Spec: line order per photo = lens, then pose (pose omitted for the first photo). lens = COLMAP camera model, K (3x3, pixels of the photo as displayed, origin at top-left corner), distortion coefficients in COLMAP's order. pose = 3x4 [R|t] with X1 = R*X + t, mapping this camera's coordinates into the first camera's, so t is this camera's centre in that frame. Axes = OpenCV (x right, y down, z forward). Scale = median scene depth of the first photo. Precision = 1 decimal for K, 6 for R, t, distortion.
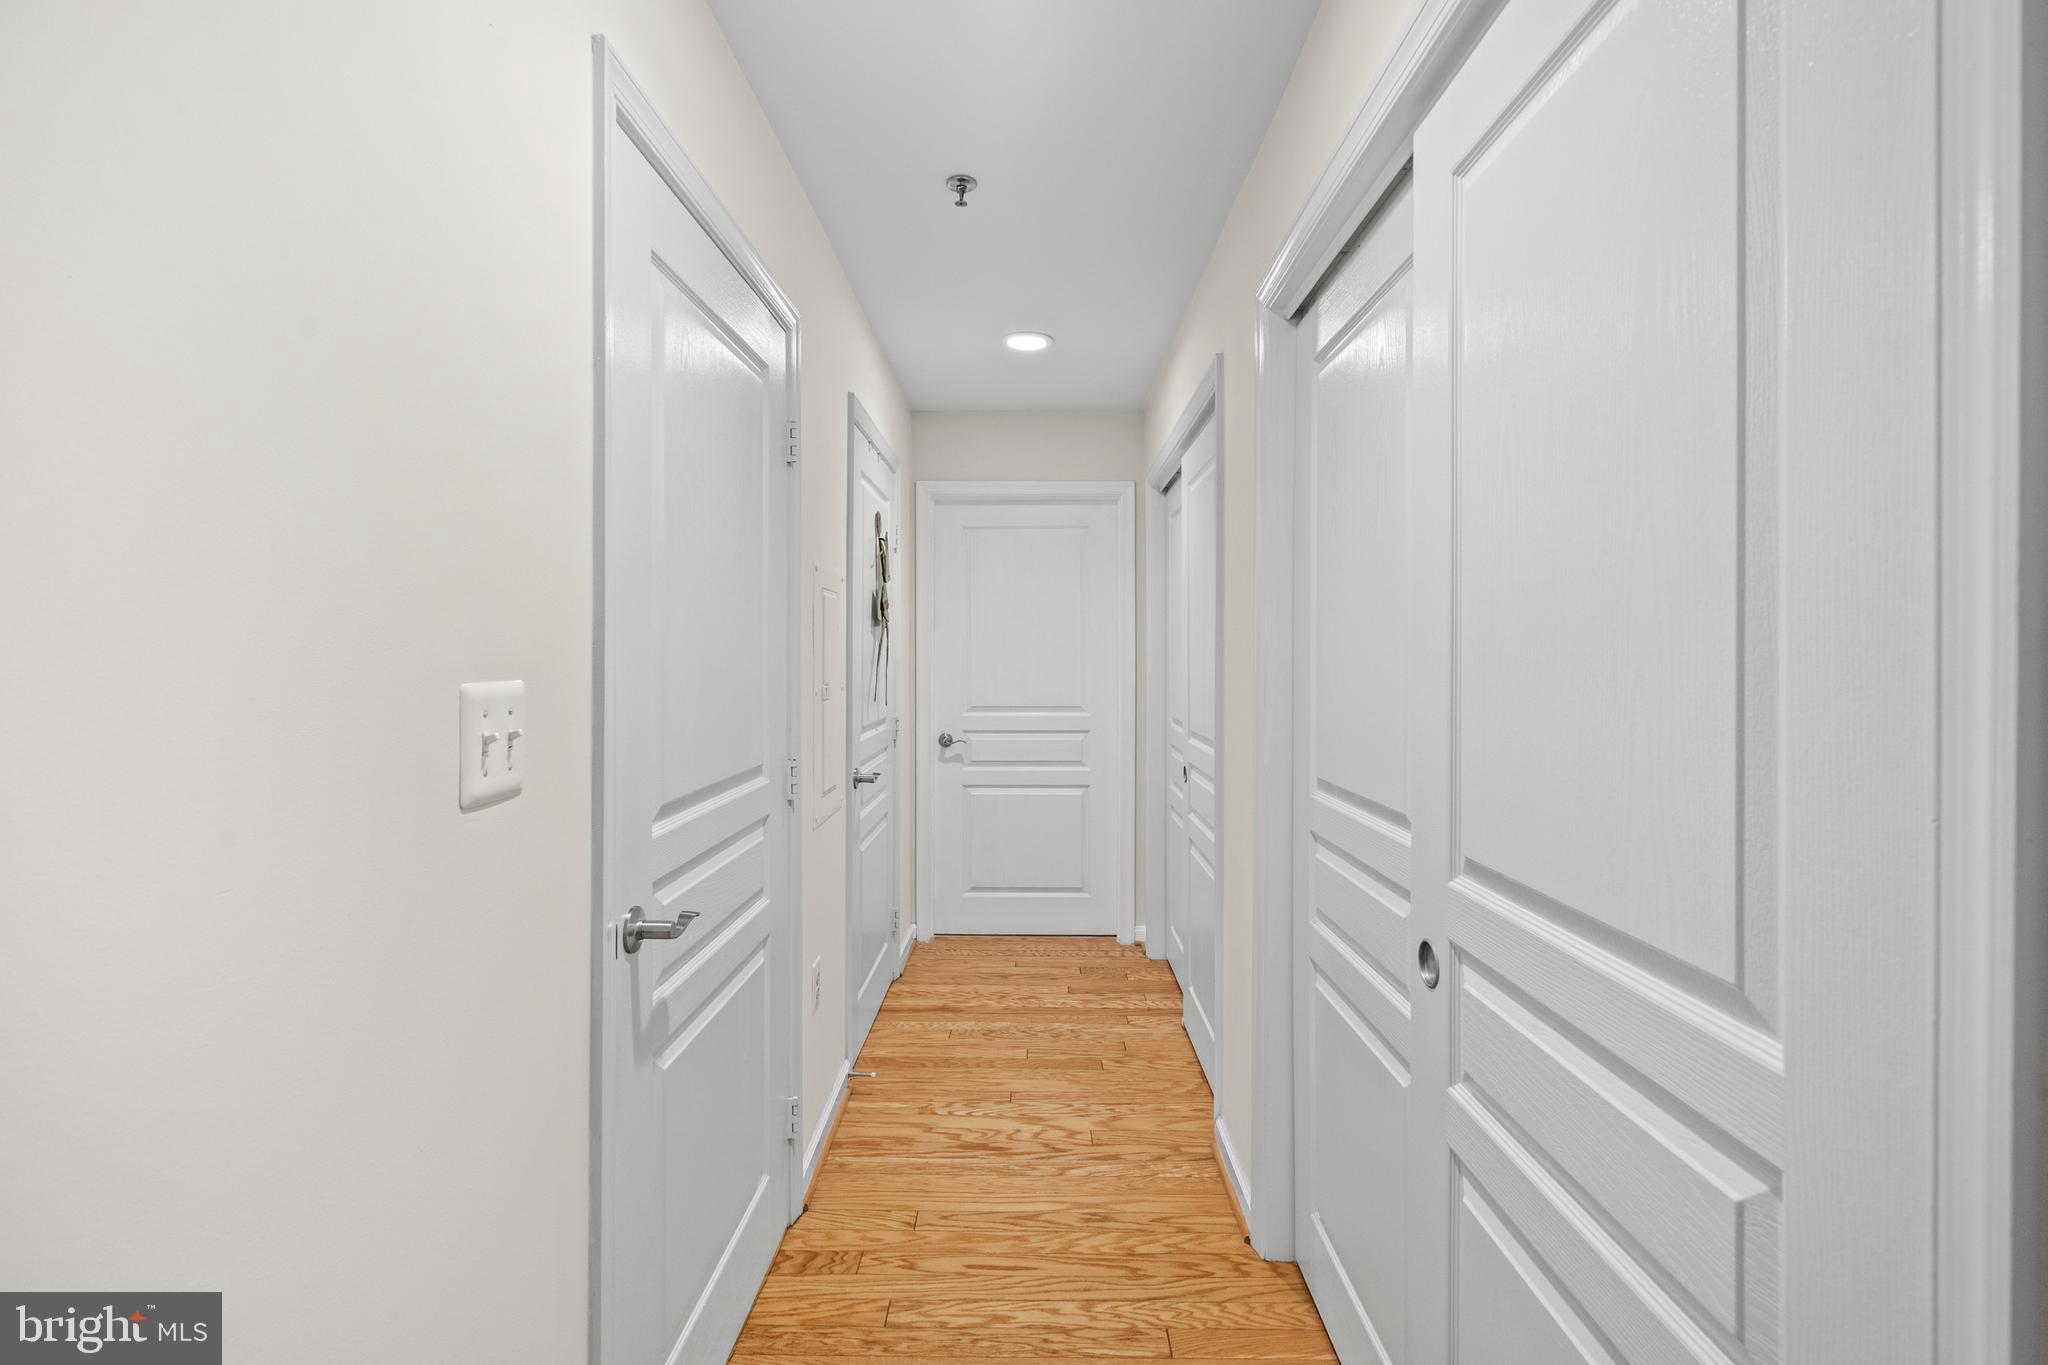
lens RADIAL K [[913.8, 0, 1041.6], [0, 913.8, 667.7], [0, 0, 1]] dist [0.001153, 0.000050]
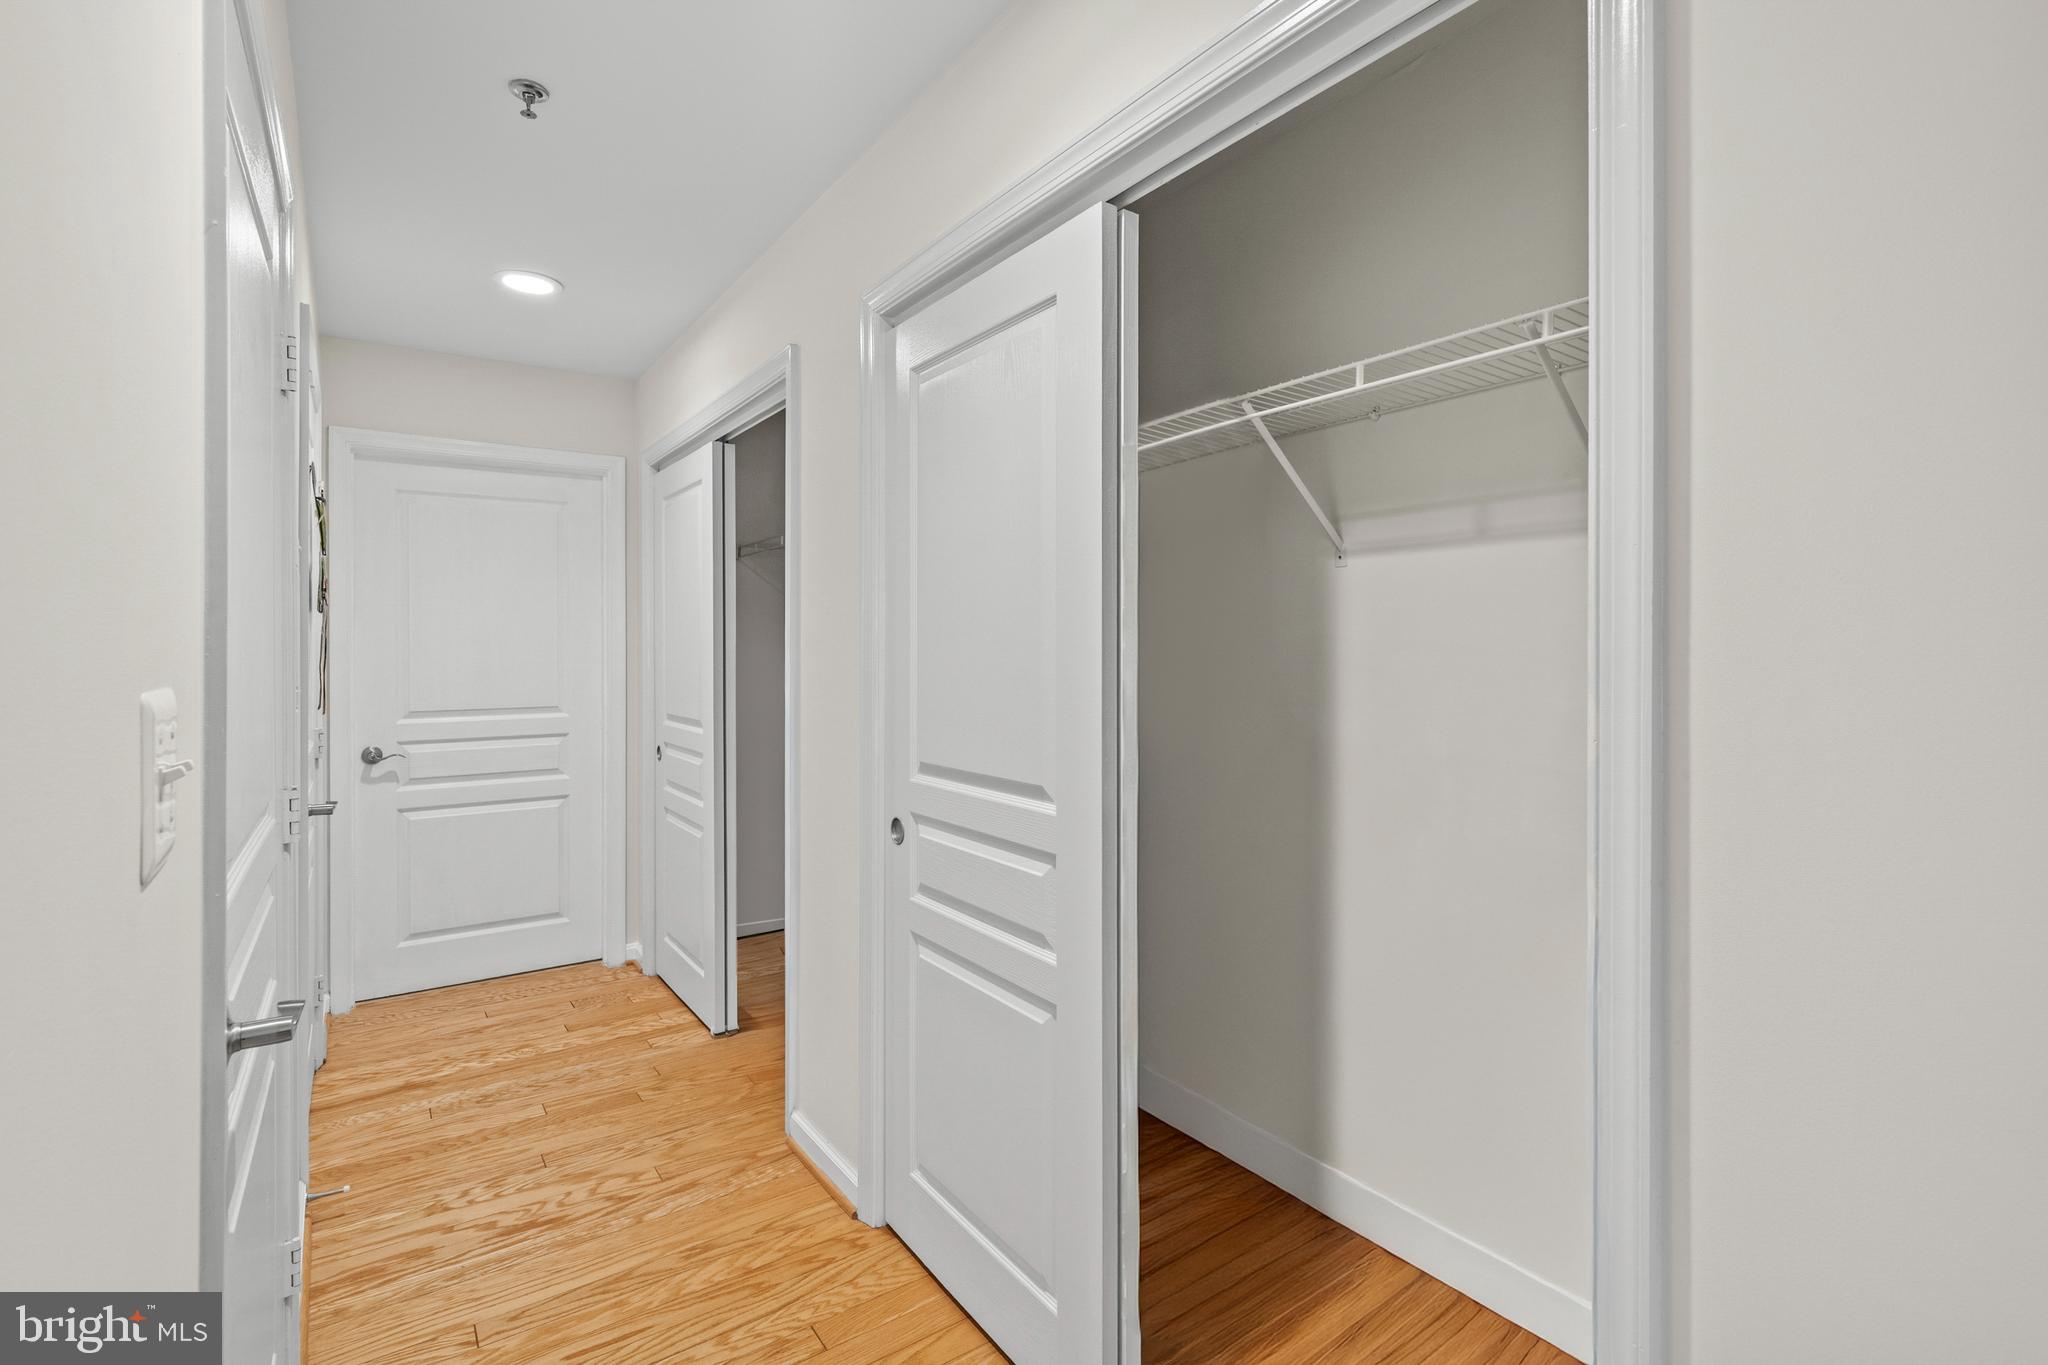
lens RADIAL K [[917.7, 0, 1022.5], [0, 917.7, 664.0], [0, 0, 1]] dist [0.003532, 0.000751]
pose [[0.826011, -0.013148, 0.563500, -0.138868], [0.010837, 0.999914, 0.007445, -0.000412], [-0.563549, -0.000043, 0.826082, 0.028030]]
